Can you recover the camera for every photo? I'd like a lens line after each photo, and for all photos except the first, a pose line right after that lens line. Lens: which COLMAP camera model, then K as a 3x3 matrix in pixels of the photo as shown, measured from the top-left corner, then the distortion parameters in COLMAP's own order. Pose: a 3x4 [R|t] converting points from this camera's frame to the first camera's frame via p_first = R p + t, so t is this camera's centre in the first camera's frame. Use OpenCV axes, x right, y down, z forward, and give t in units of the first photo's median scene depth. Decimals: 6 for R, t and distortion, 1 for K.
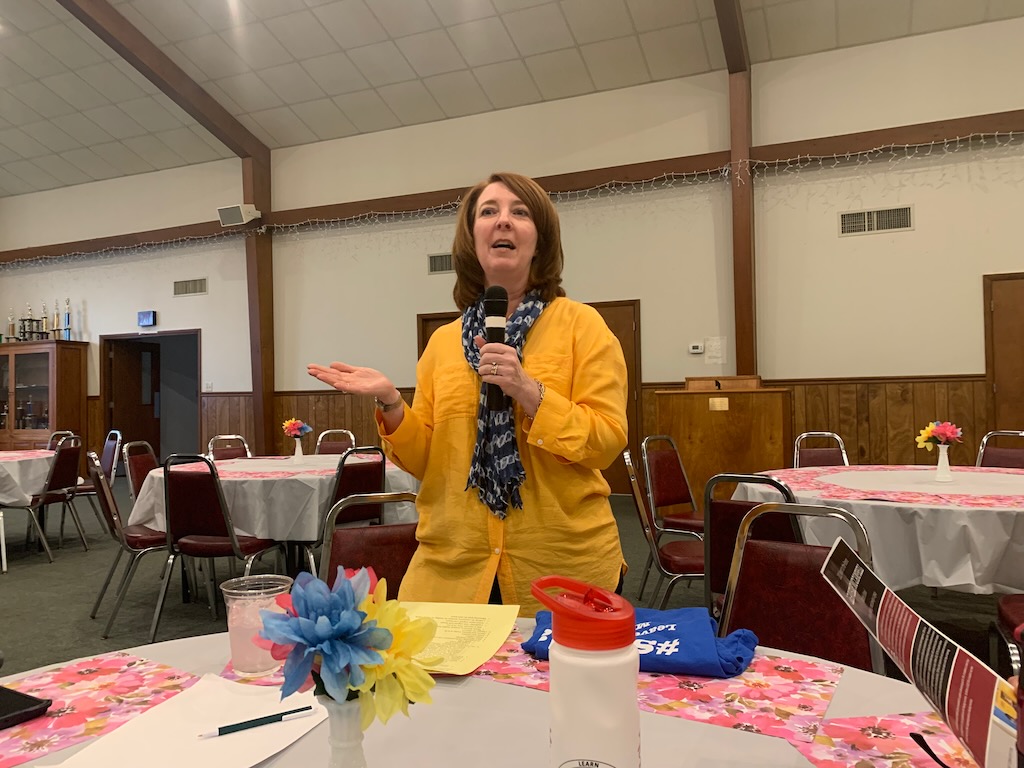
lens RADIAL K [[780.5, 0, 512.0], [0, 780.5, 384.0], [0, 0, 1]] dist [0.019092, -0.006074]
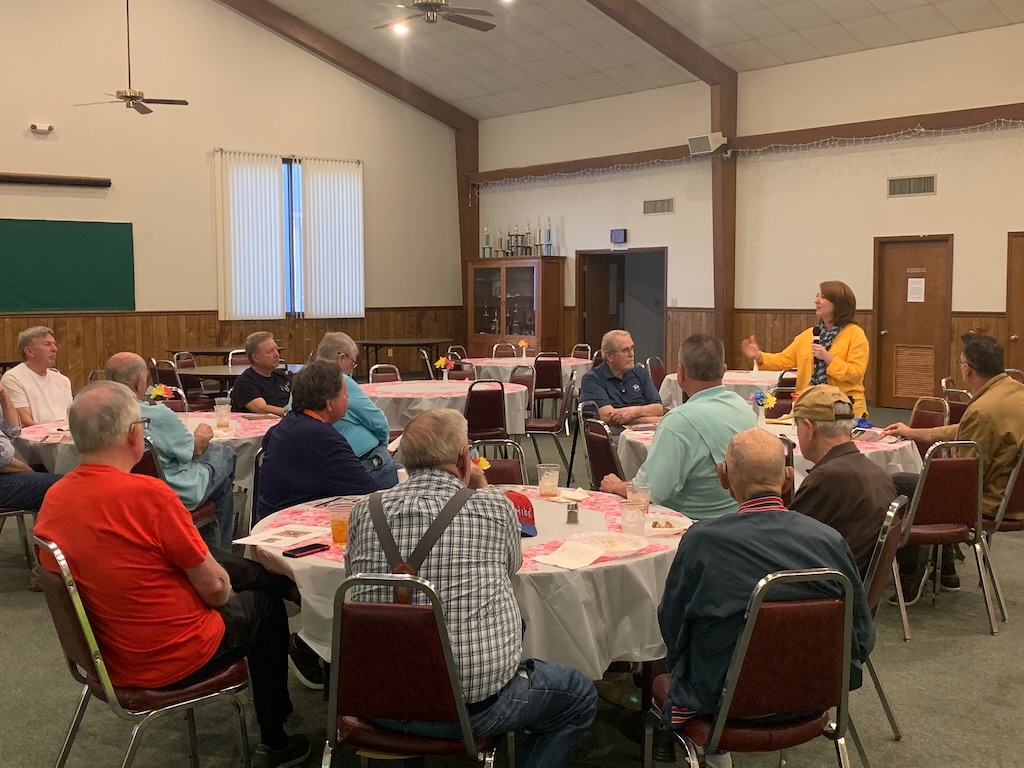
lens RADIAL K [[1171.3, 0, 512.0], [0, 1171.3, 384.0], [0, 0, 1]] dist [0.197599, -0.602922]
pose [[0.892447, 0.048226, -0.448566, 0.140666], [-0.001221, 0.994525, 0.104494, -0.052085], [0.451150, -0.092707, 0.887620, -0.532611]]
